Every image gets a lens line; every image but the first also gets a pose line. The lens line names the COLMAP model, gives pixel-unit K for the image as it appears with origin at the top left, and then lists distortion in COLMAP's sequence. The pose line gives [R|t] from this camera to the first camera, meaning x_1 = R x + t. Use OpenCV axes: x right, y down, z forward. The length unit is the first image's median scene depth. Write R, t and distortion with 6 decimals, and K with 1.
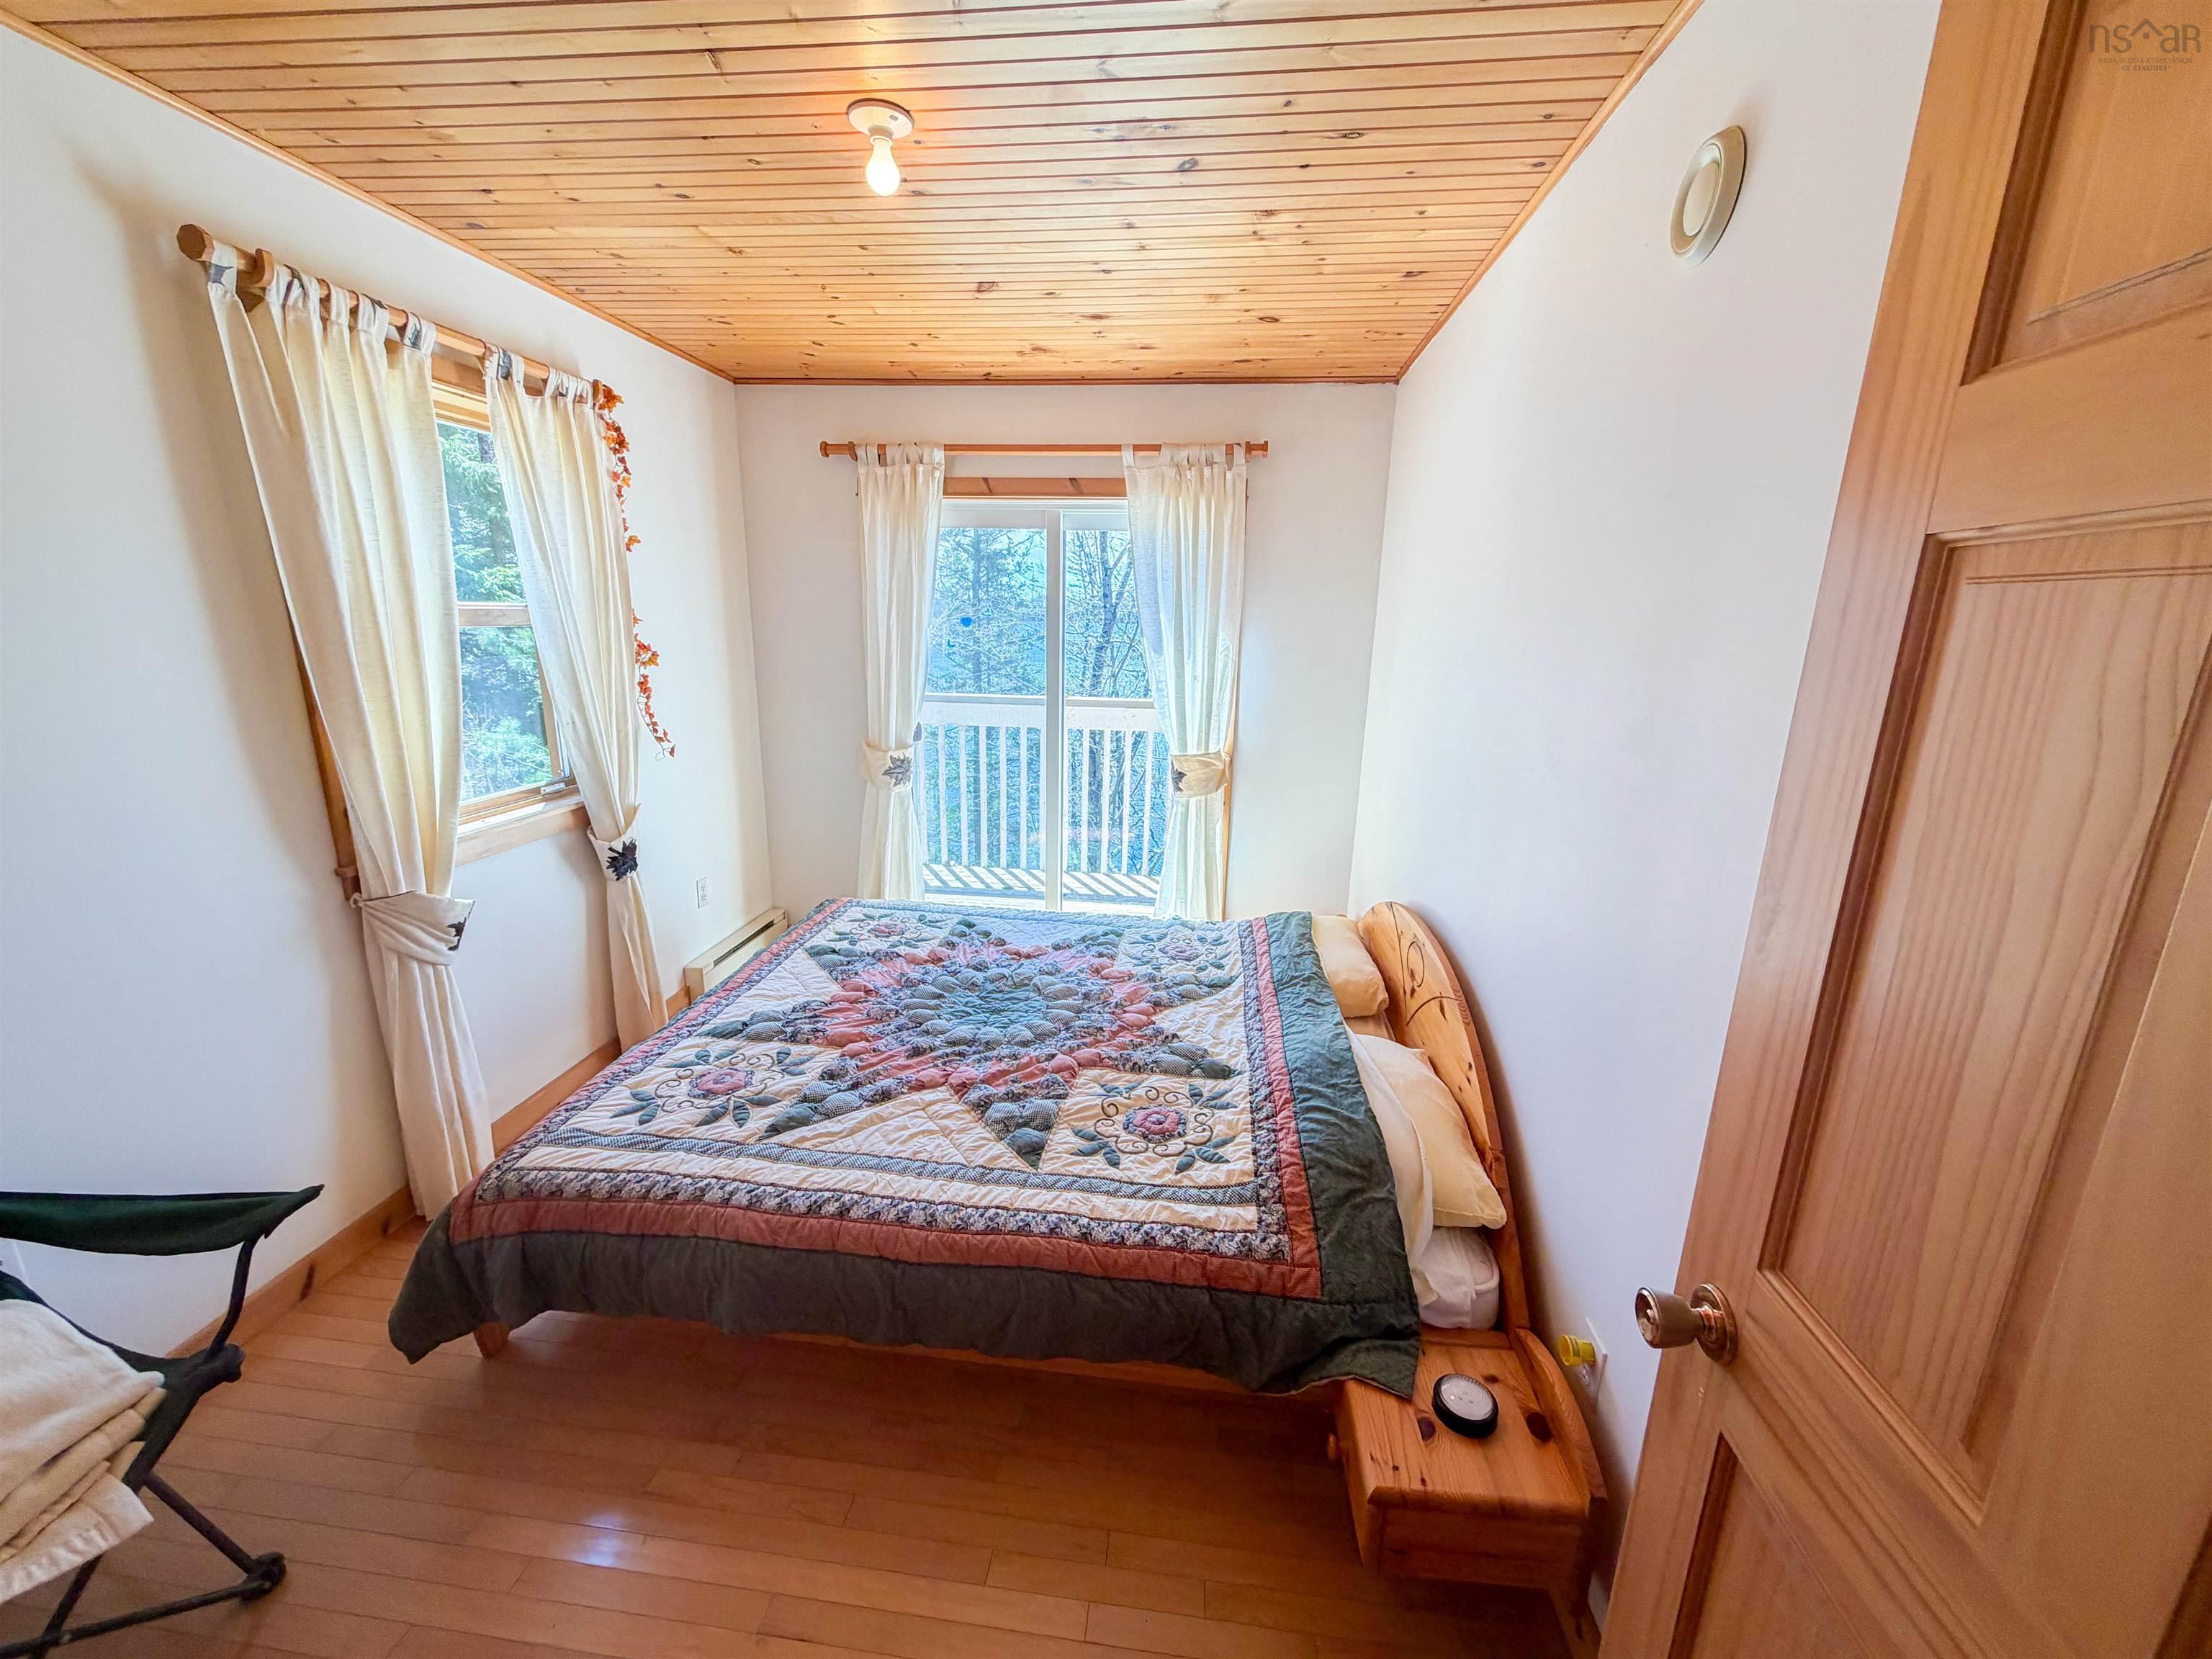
lens RADIAL K [[935.1, 0, 1100.0], [0, 935.1, 831.9], [0, 0, 1]] dist [-0.000342, 0.000202]
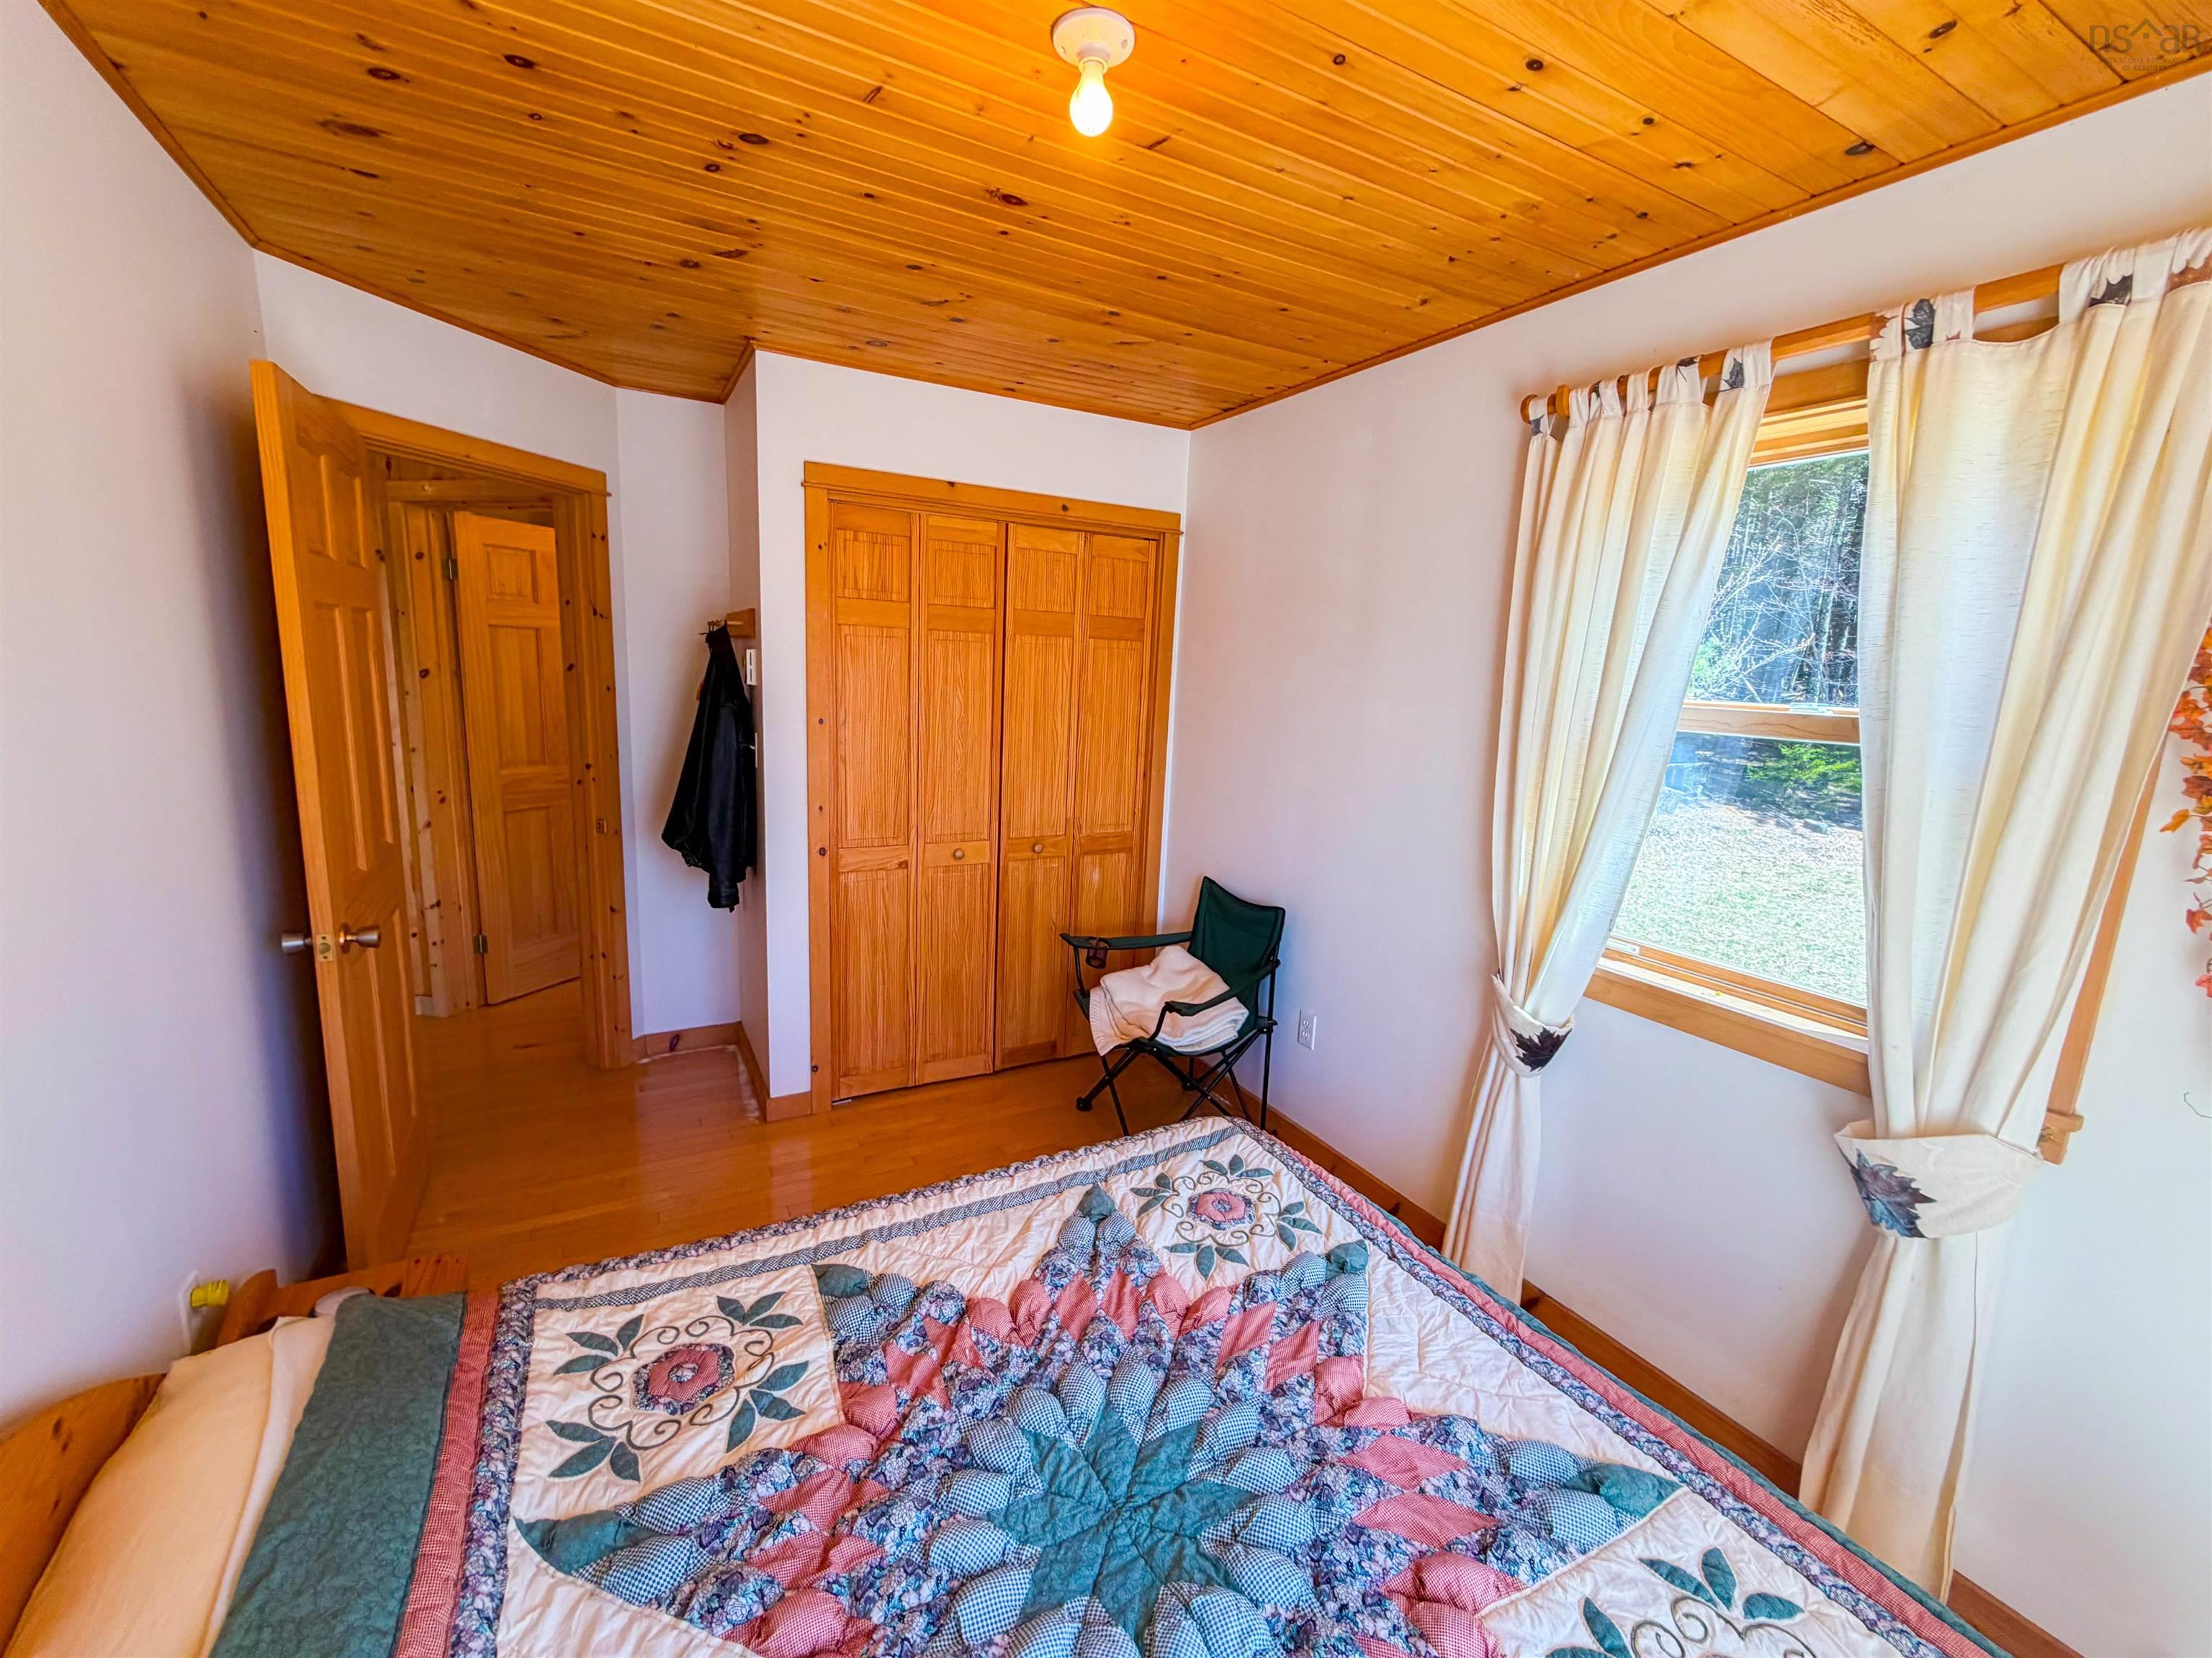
lens RADIAL K [[935.0, 0, 1100.0], [0, 935.0, 831.4], [0, 0, 1]] dist [-0.000342, 0.000202]
pose [[-0.825948, 0.035653, -0.562617, 0.183425], [-0.195719, 0.917788, 0.345484, -0.362118], [0.528681, 0.395467, -0.751067, 1.546880]]
